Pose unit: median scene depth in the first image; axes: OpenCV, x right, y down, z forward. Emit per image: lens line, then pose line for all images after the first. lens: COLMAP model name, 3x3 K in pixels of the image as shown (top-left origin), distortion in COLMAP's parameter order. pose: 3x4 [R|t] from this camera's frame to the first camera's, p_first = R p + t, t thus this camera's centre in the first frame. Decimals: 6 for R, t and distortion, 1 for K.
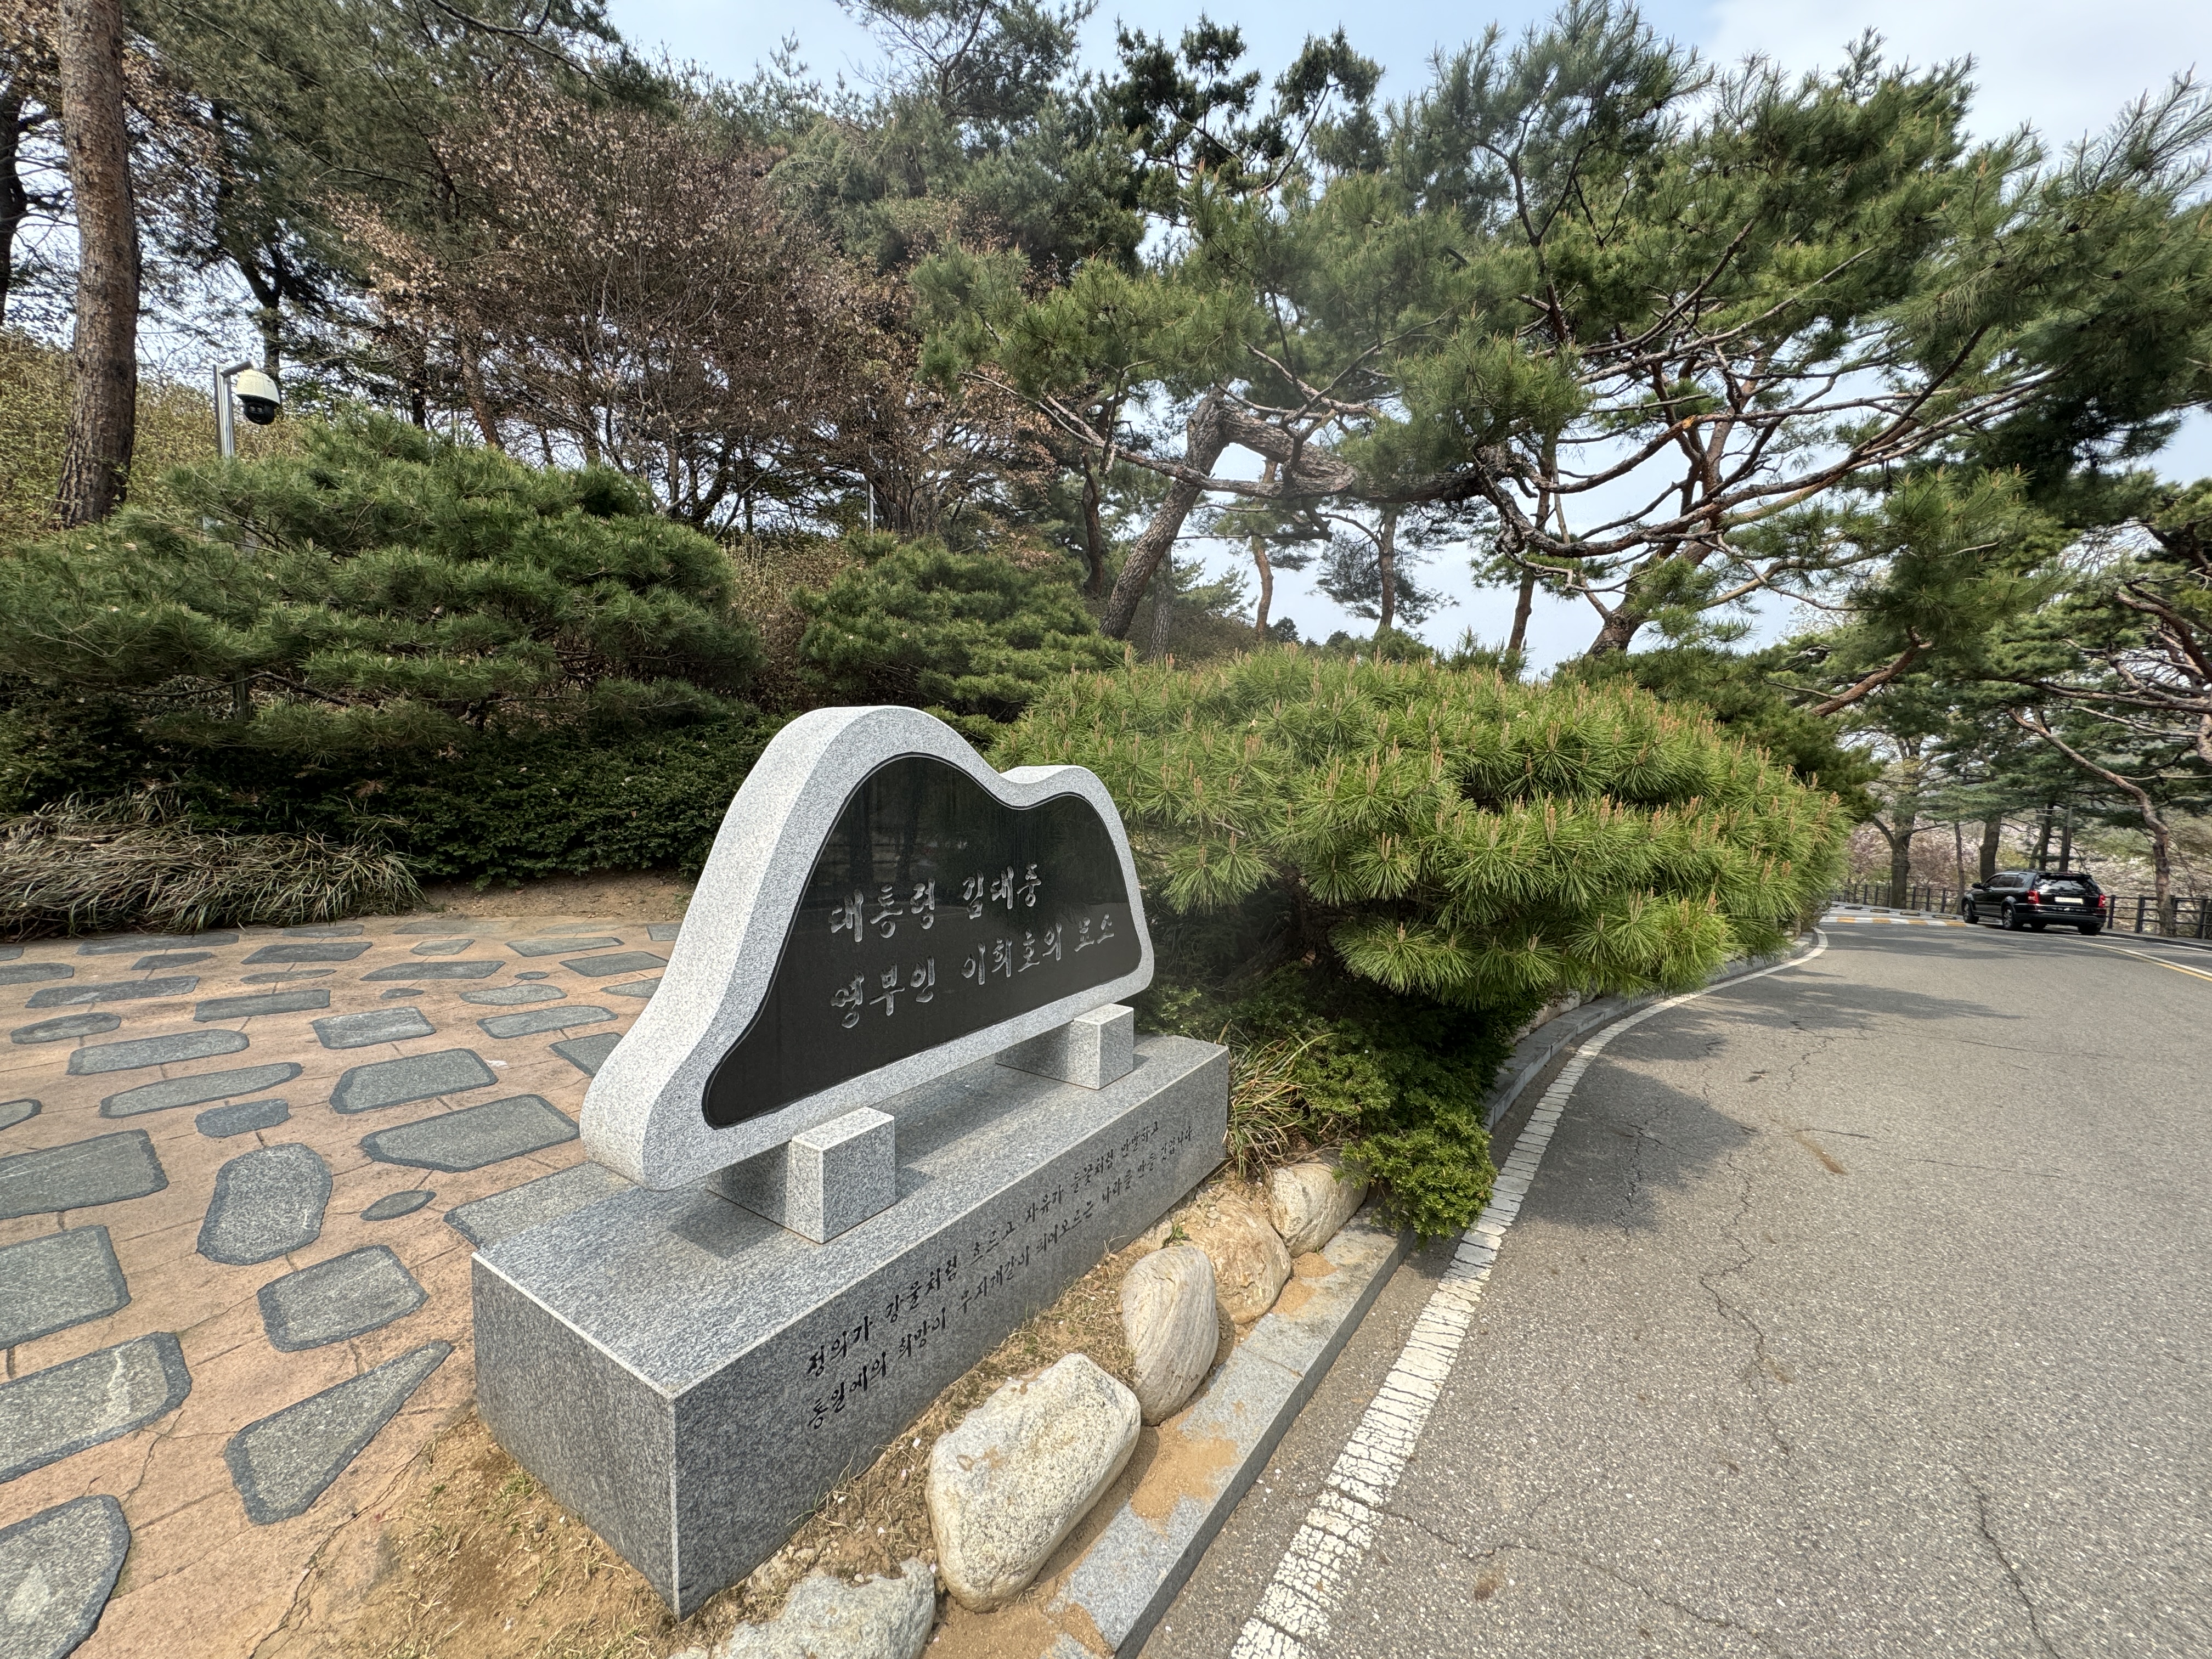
lens RADIAL K [[866.0, 0, 1101.0], [0, 866.0, 836.7], [0, 0, 1]] dist [0.000017, -0.000279]
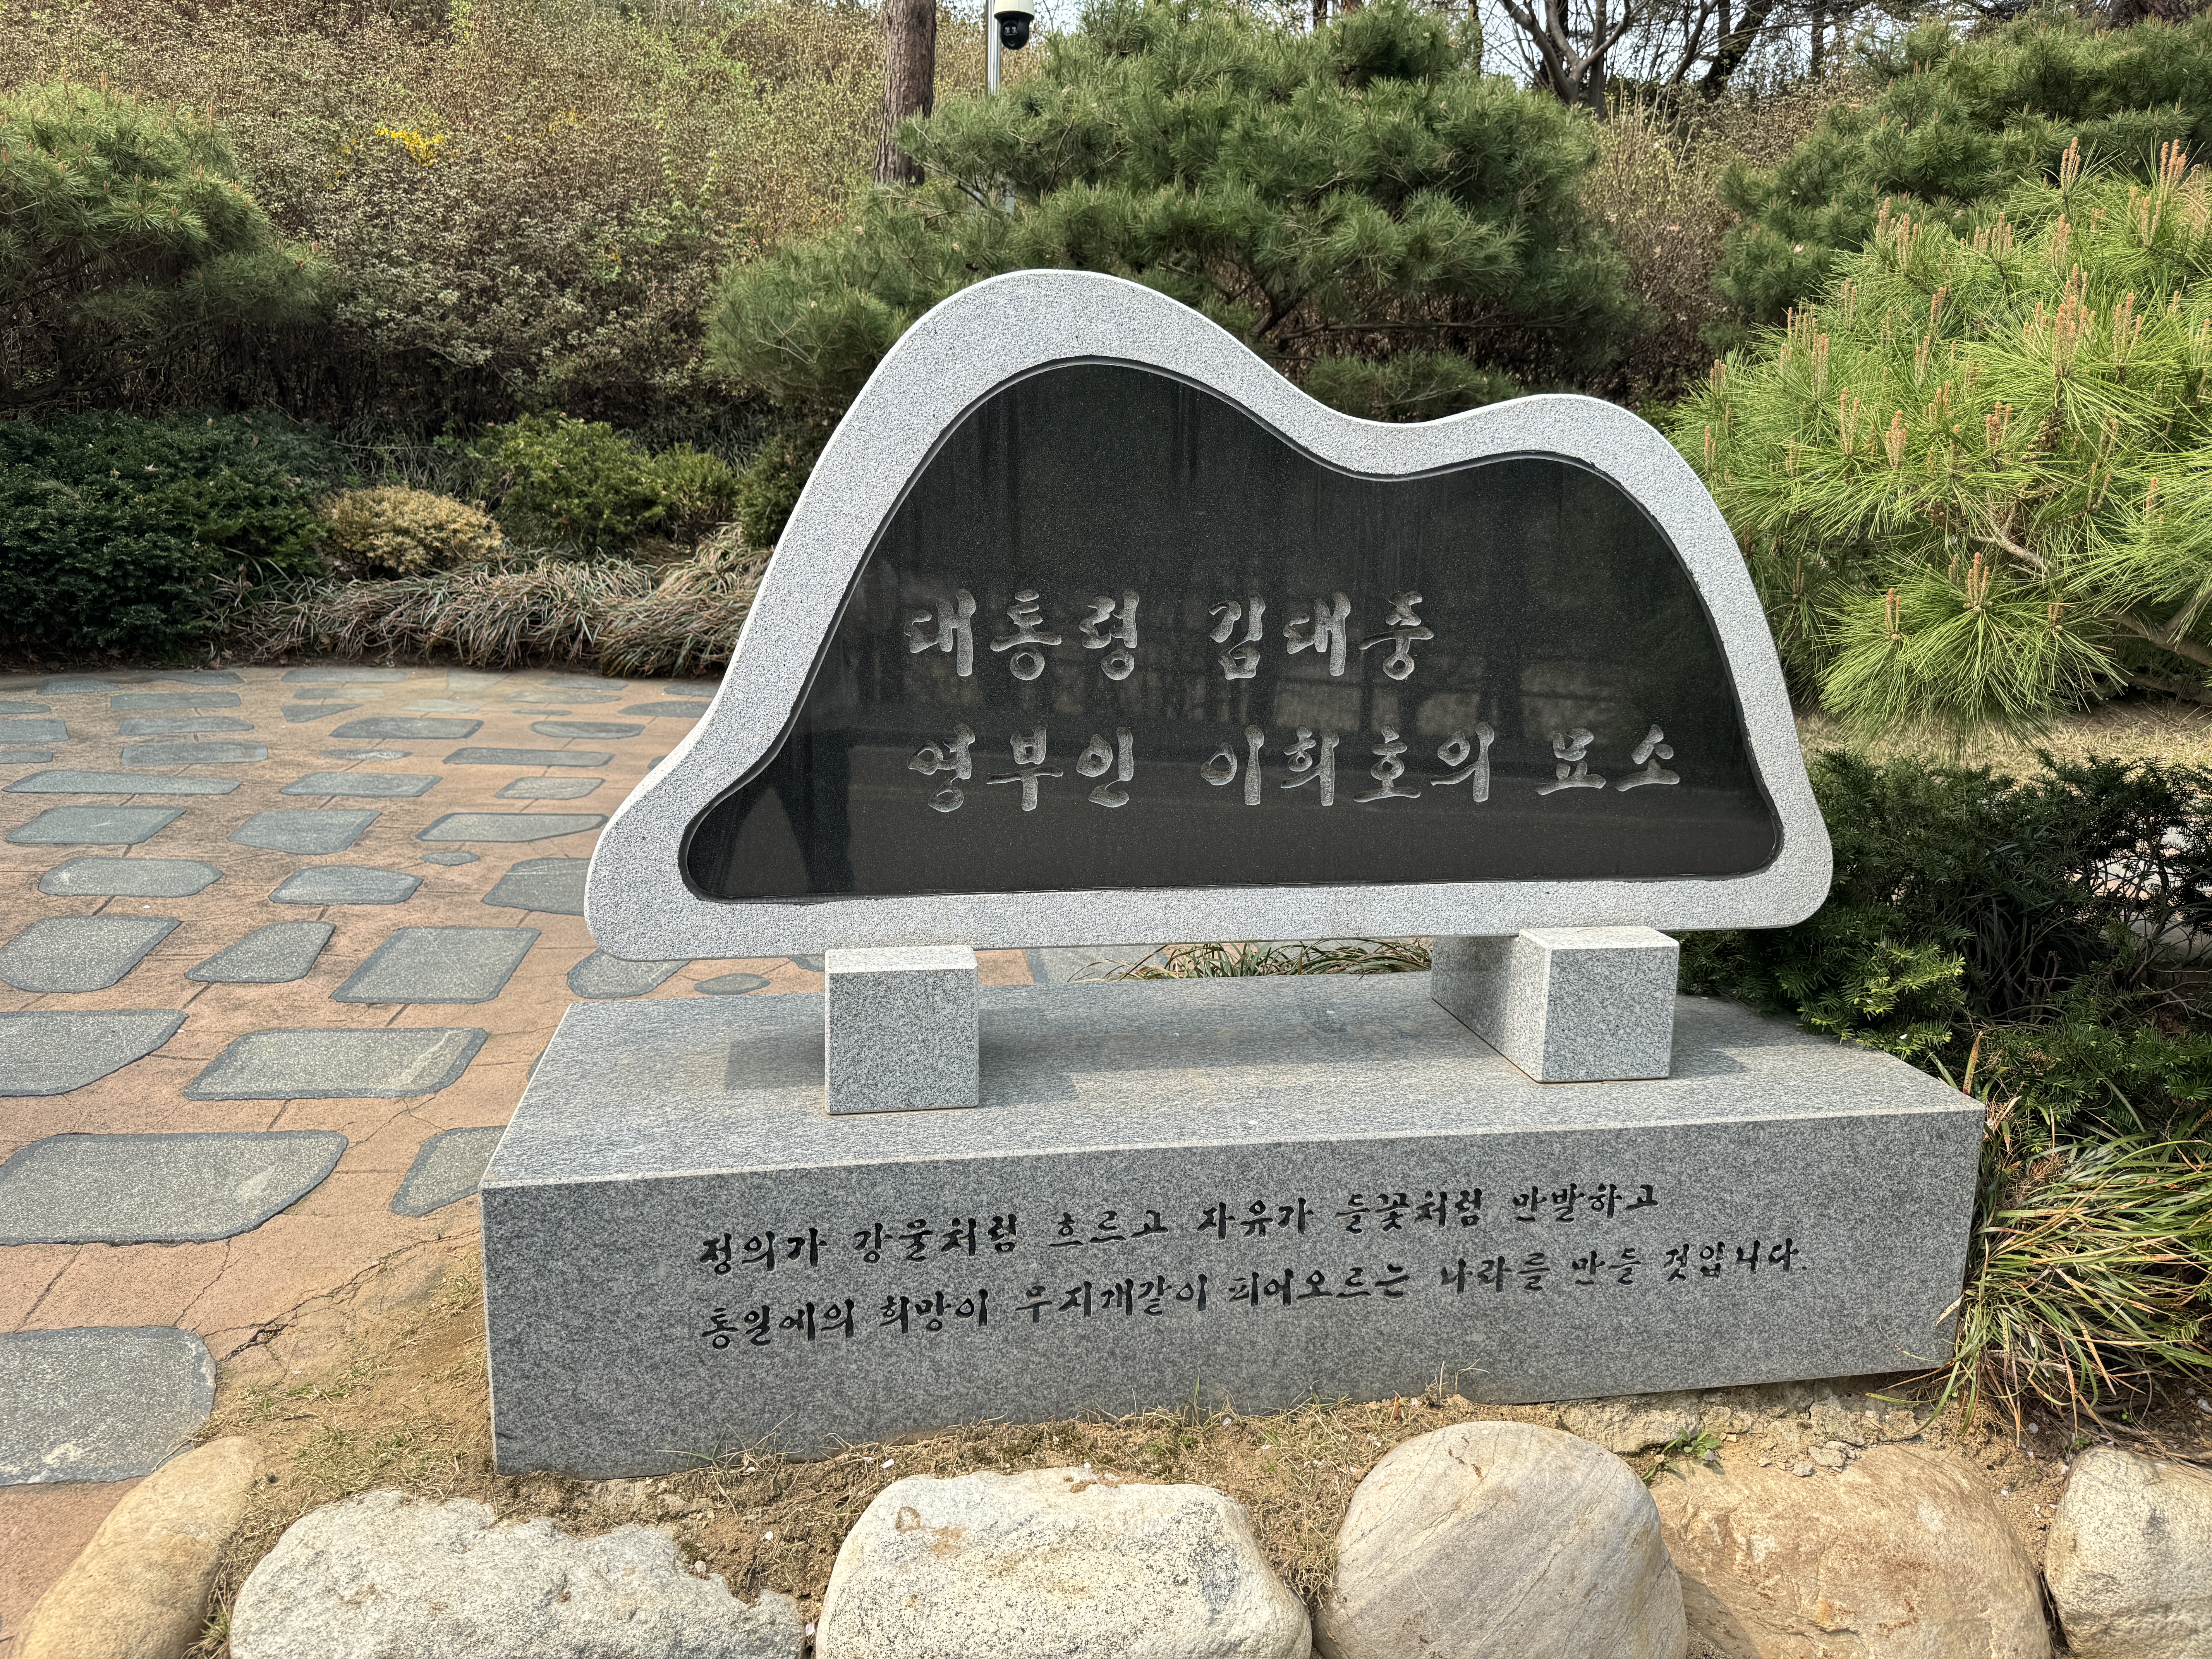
lens RADIAL K [[1521.1, 0, 1115.4], [0, 1521.1, 825.7], [0, 0, 1]] dist [0.171354, -0.341825]
pose [[0.684083, 0.142828, -0.715284, 0.485276], [-0.075094, 0.989221, 0.125709, 0.068769], [0.725528, -0.032282, 0.687435, 0.277074]]
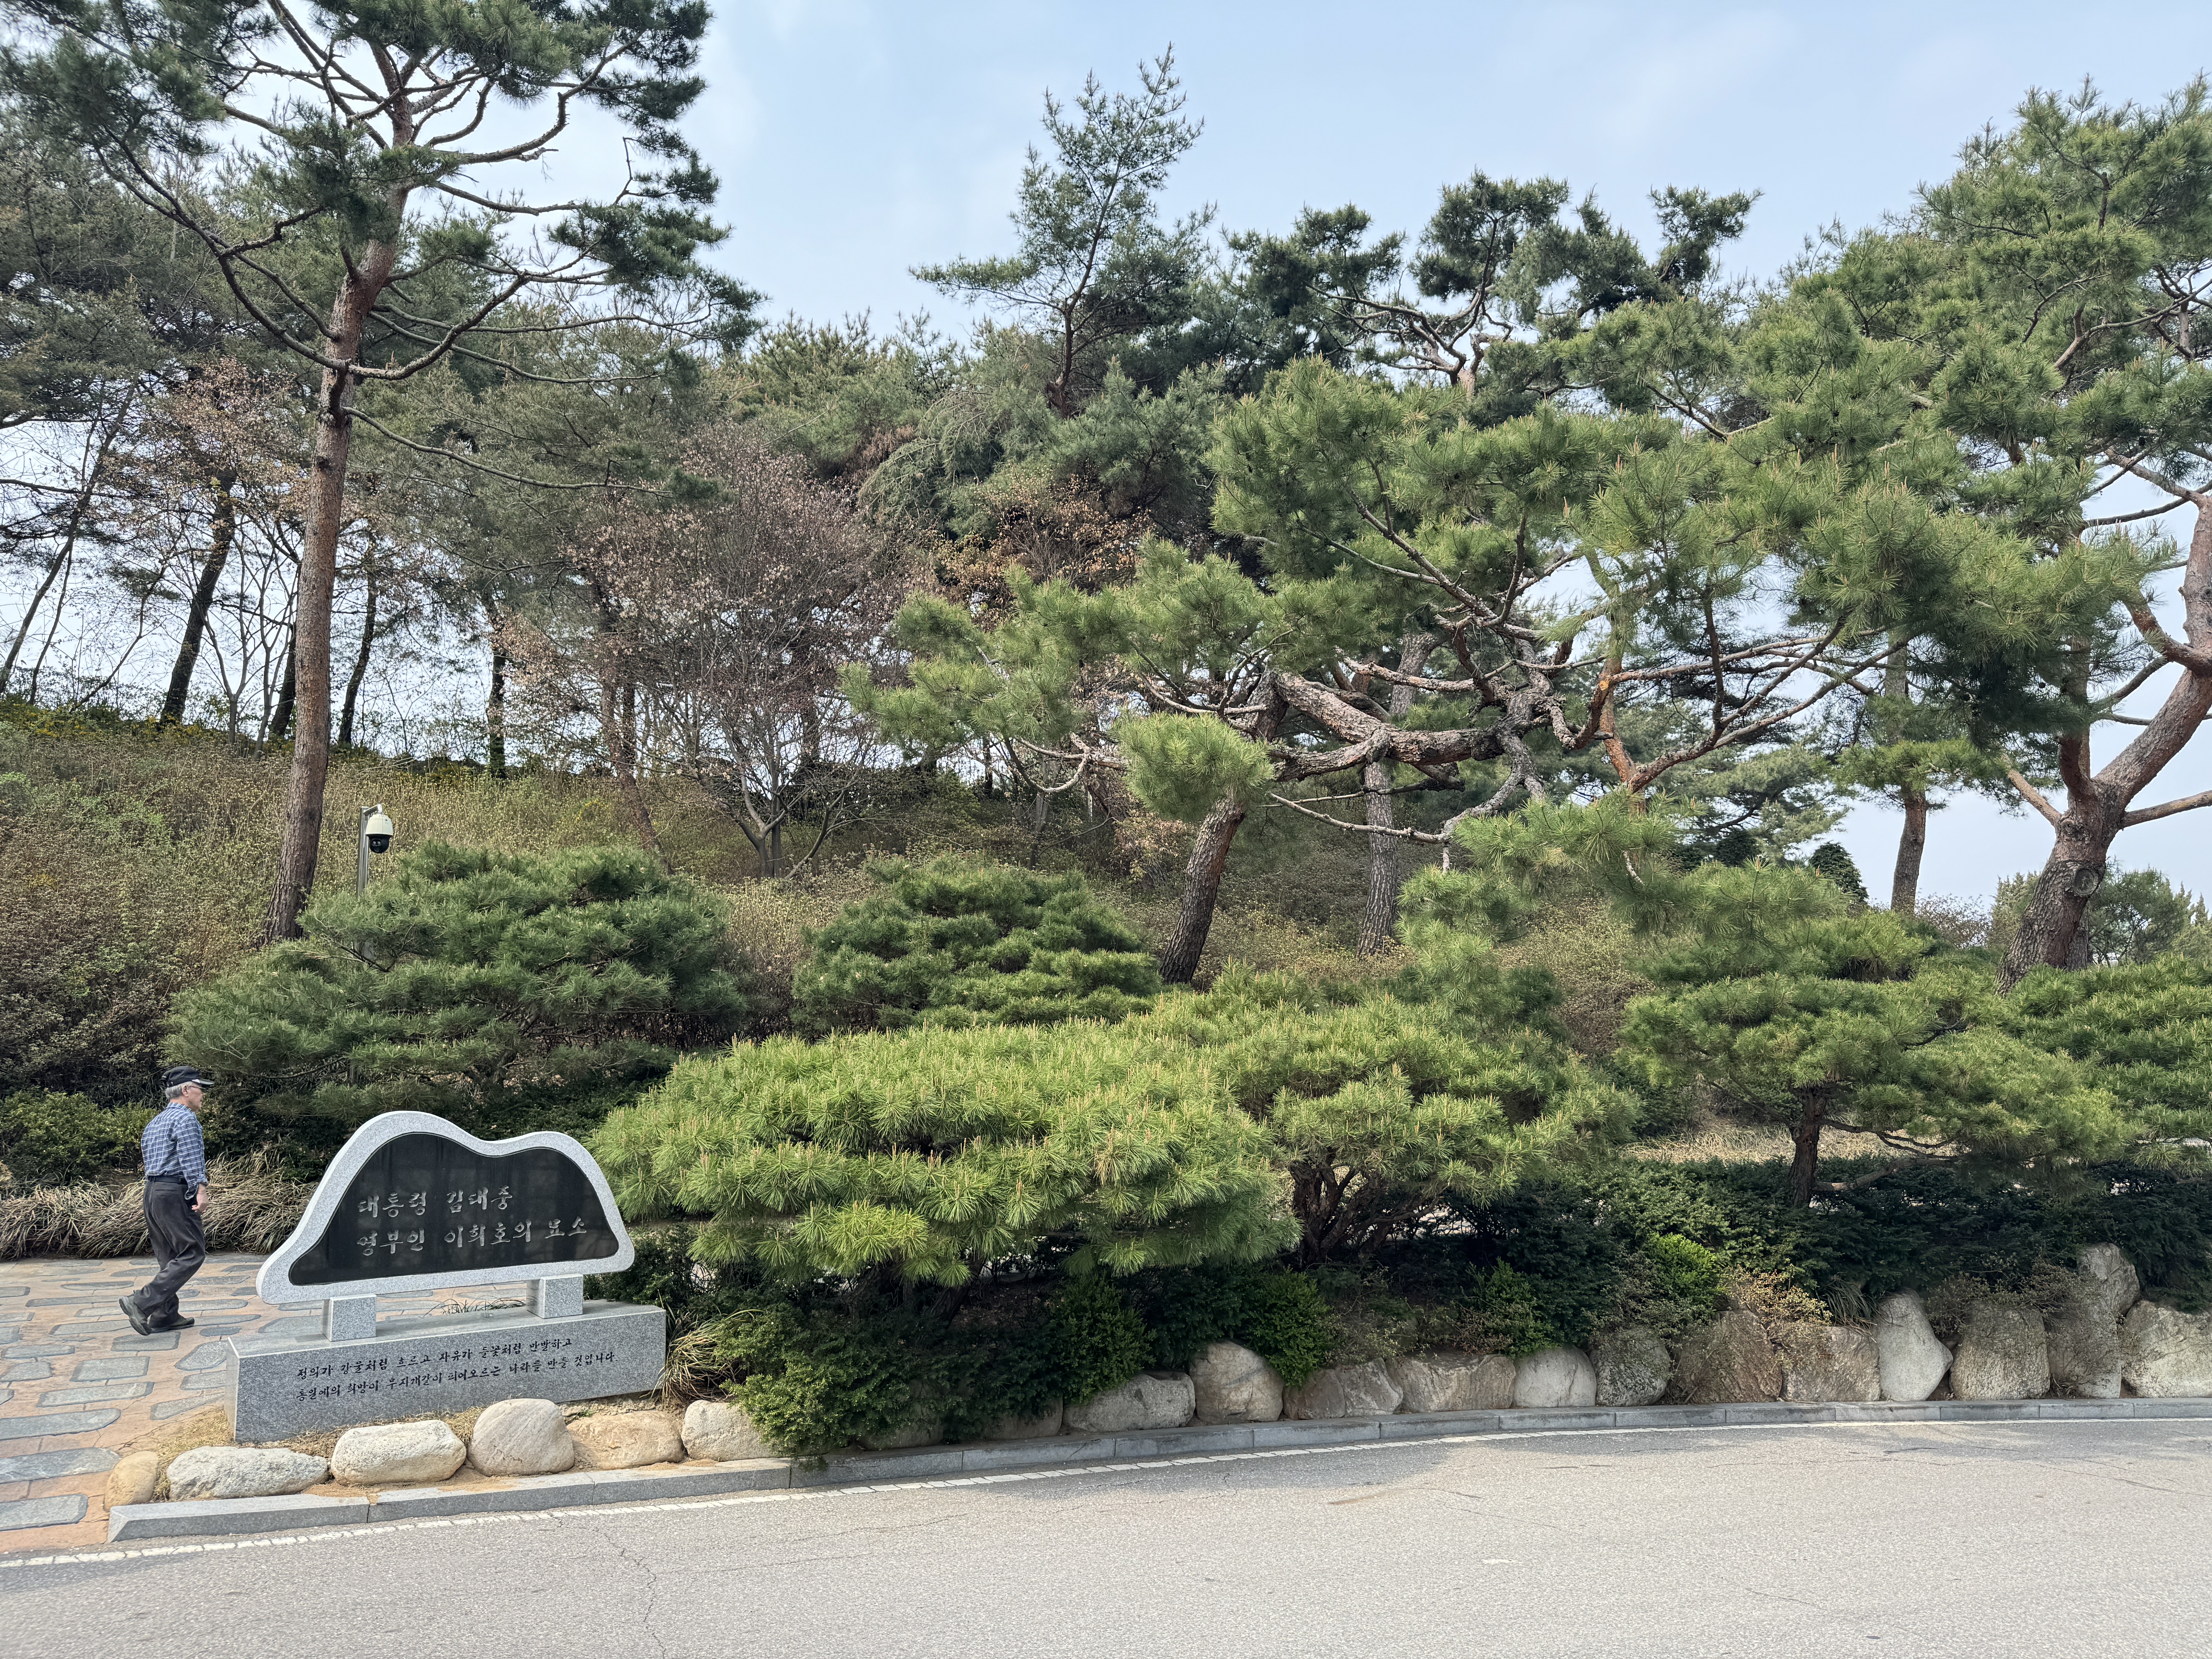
lens RADIAL K [[1598.9, 0, 1146.0], [0, 1598.9, 829.5], [0, 0, 1]] dist [-0.004217, -0.005695]
pose [[0.912537, -0.095271, -0.397743, 2.811814], [0.001635, 0.973333, -0.229391, 0.079216], [0.408990, 0.208677, 0.888358, -1.785100]]
